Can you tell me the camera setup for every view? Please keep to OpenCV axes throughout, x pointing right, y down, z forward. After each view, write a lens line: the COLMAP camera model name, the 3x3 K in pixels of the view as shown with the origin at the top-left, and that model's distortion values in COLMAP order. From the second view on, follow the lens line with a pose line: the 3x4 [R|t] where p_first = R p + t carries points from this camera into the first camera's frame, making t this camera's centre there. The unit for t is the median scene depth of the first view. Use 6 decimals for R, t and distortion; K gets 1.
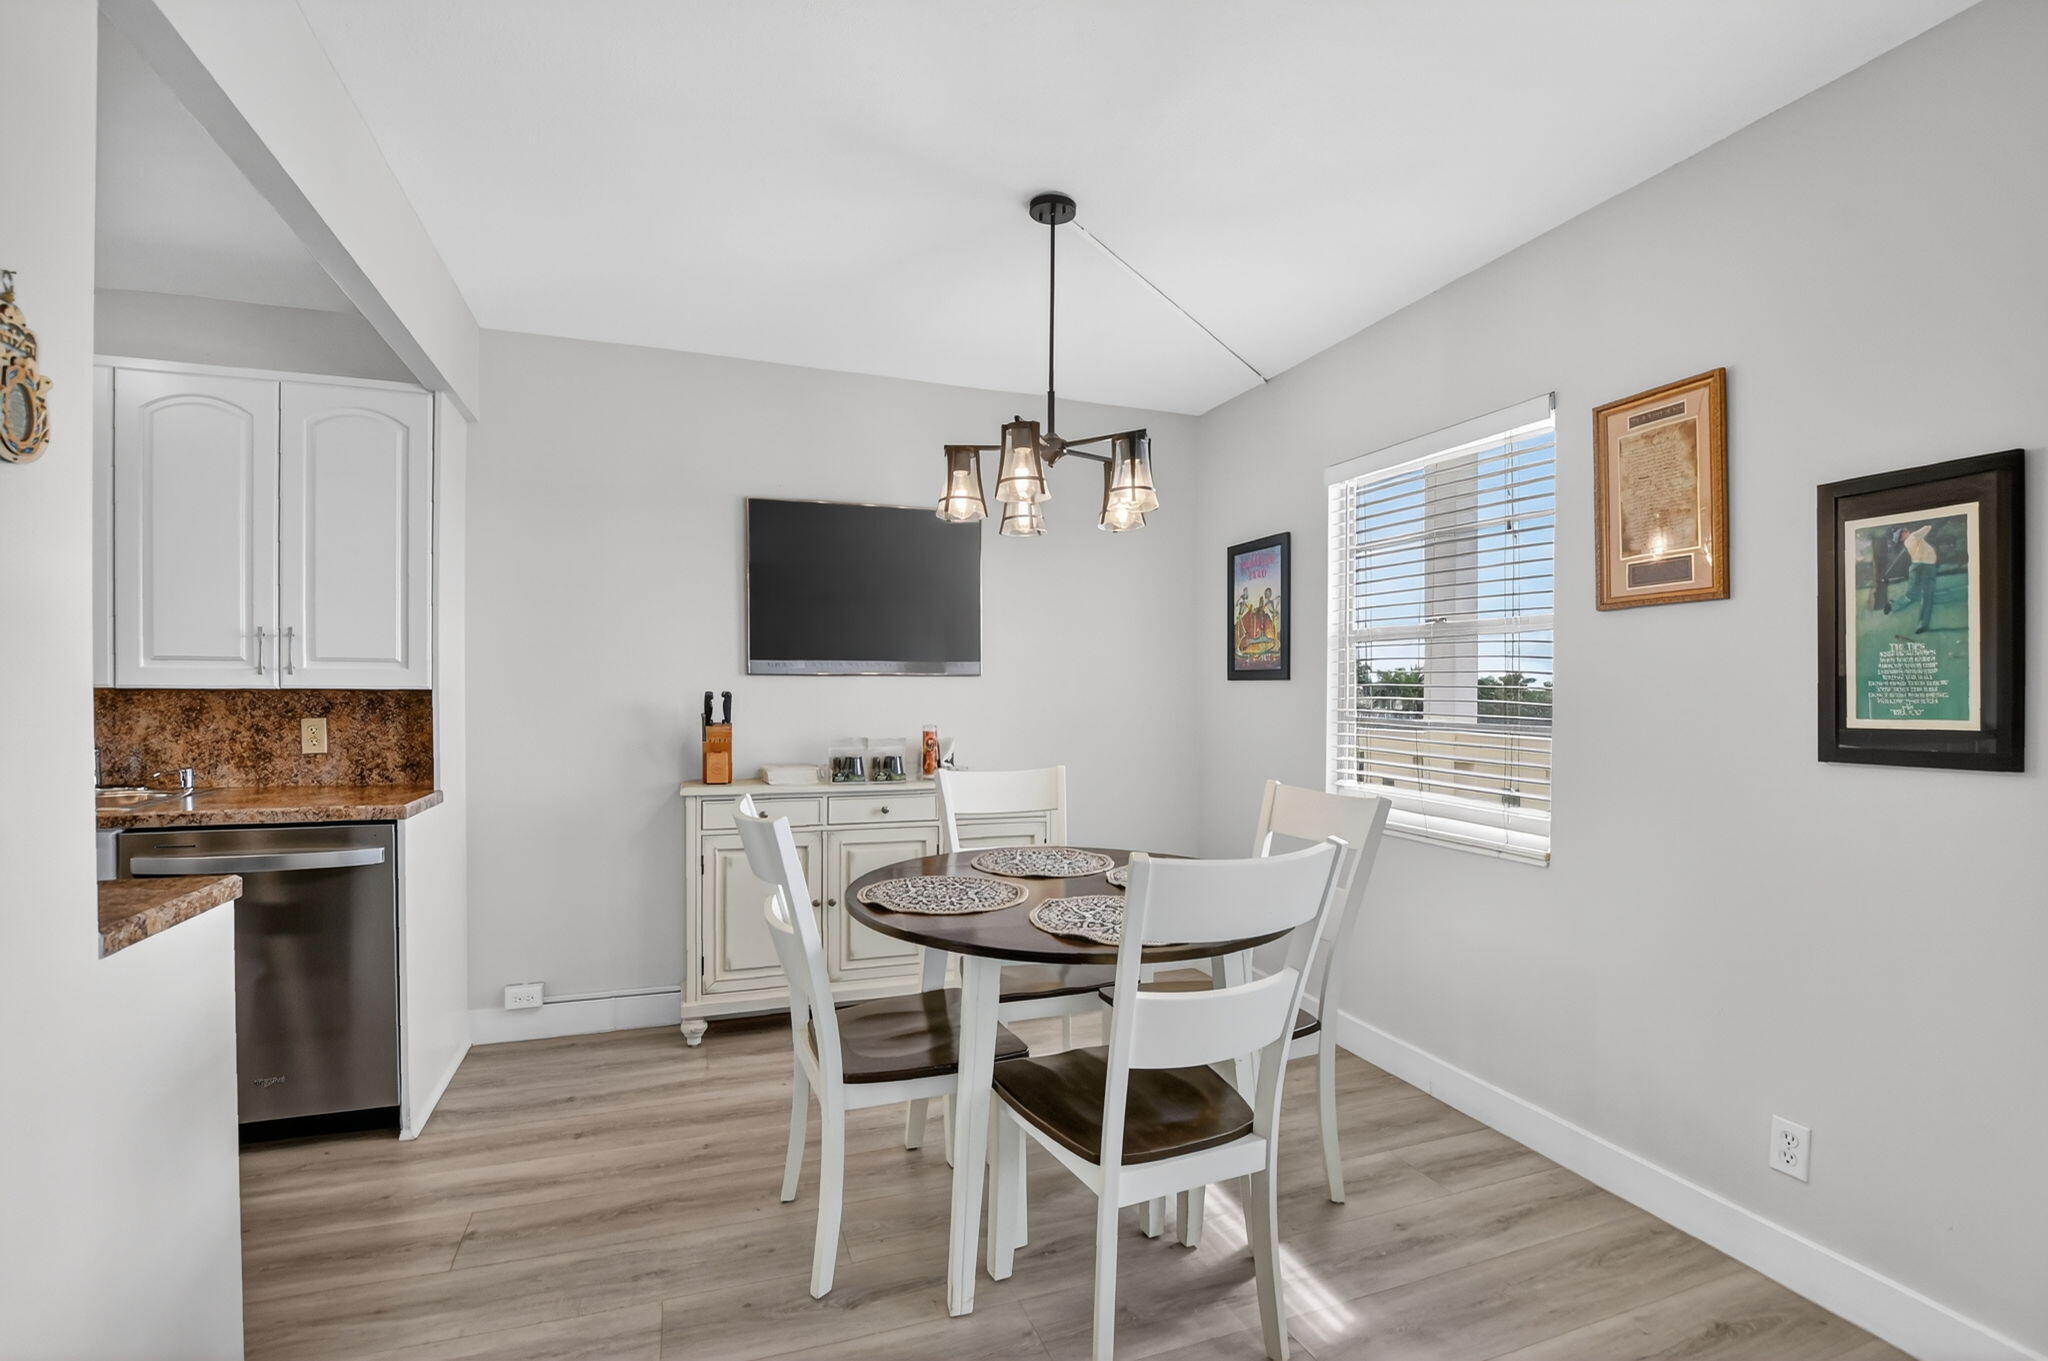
lens RADIAL K [[910.6, 0, 1015.2], [0, 910.6, 706.0], [0, 0, 1]] dist [-0.030579, 0.000375]
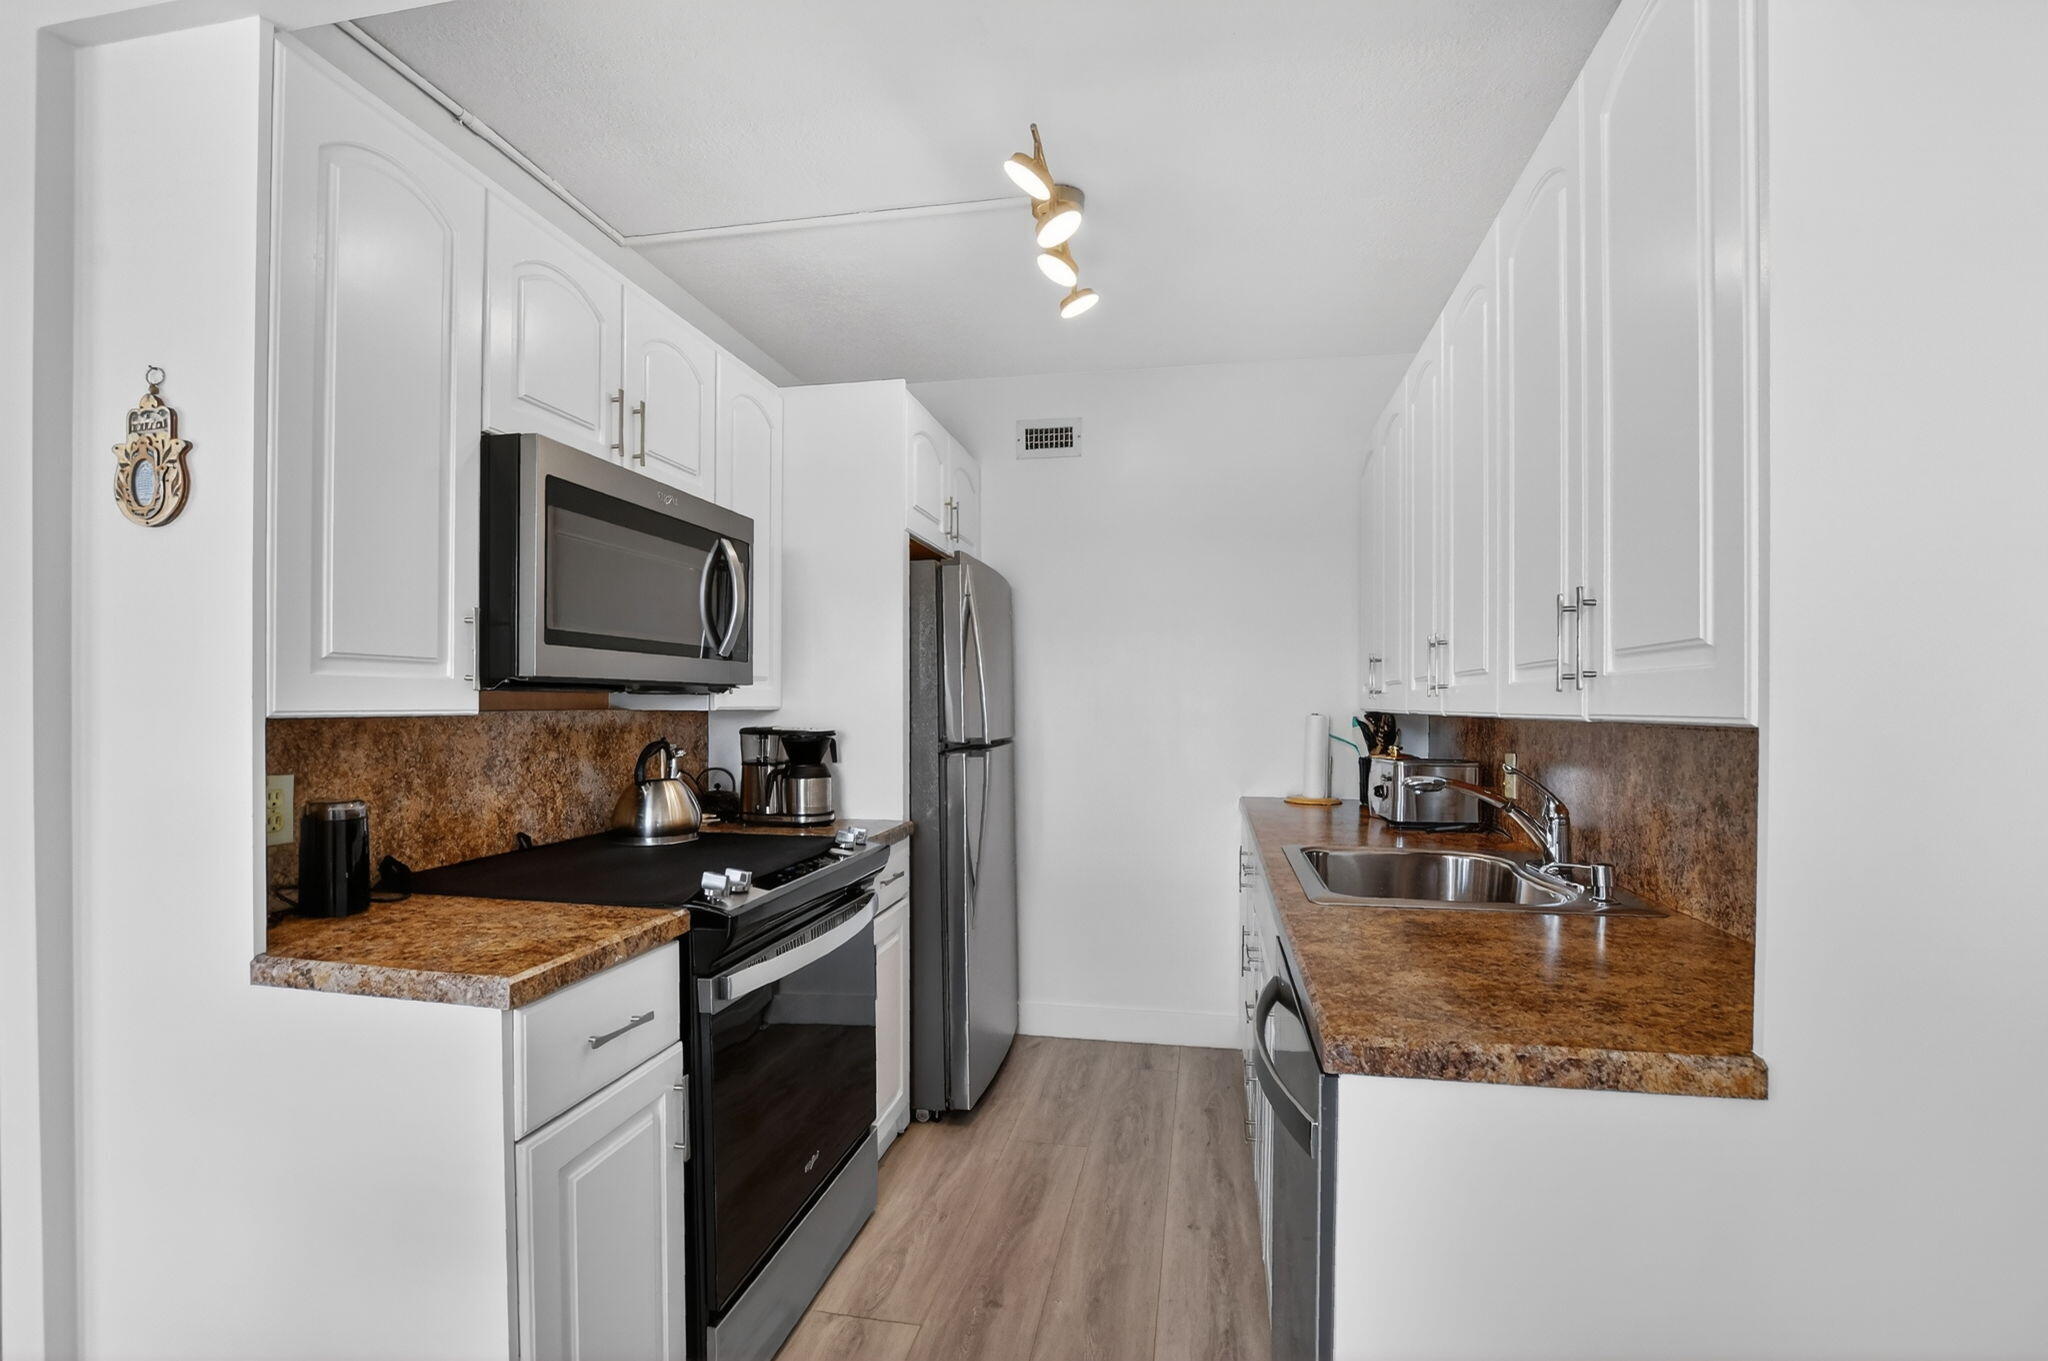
lens RADIAL K [[911.8, 0, 1014.1], [0, 911.8, 679.8], [0, 0, 1]] dist [-0.029927, 0.000800]
pose [[-0.507257, -0.038089, -0.860953, -0.258739], [-0.021769, 0.999270, -0.031382, -0.019229], [0.861520, 0.002823, -0.507716, 0.980675]]
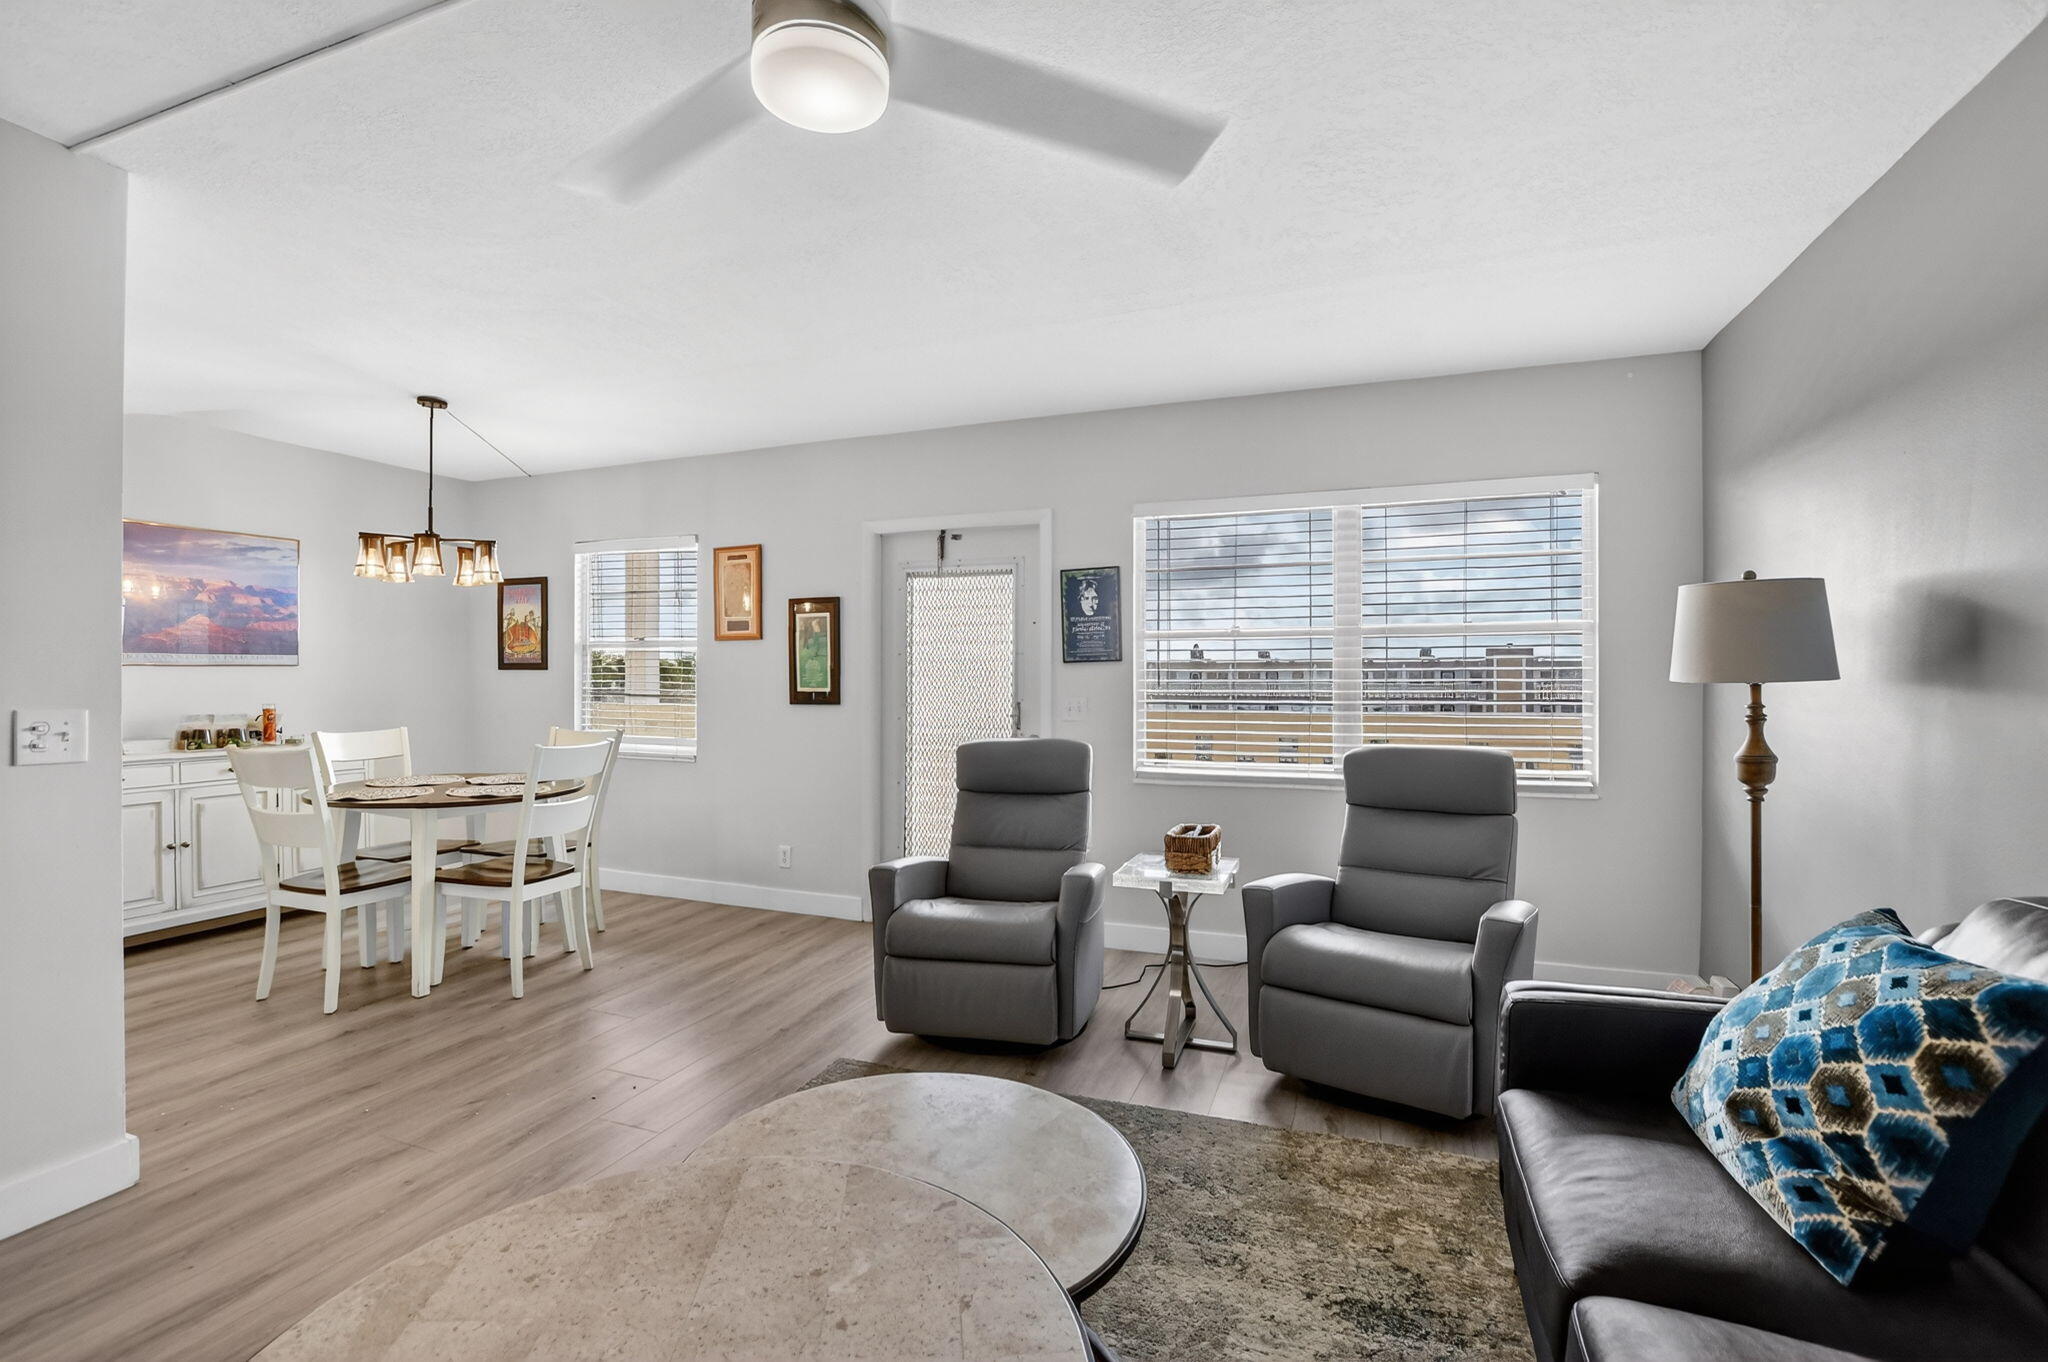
lens RADIAL K [[911.8, 0, 1014.1], [0, 911.8, 680.3], [0, 0, 1]] dist [-0.029927, 0.000800]
pose [[0.658986, -0.006582, 0.752126, -0.455848], [0.012393, 0.999921, -0.002109, 0.003743], [-0.752053, 0.010711, 0.659016, -0.853864]]
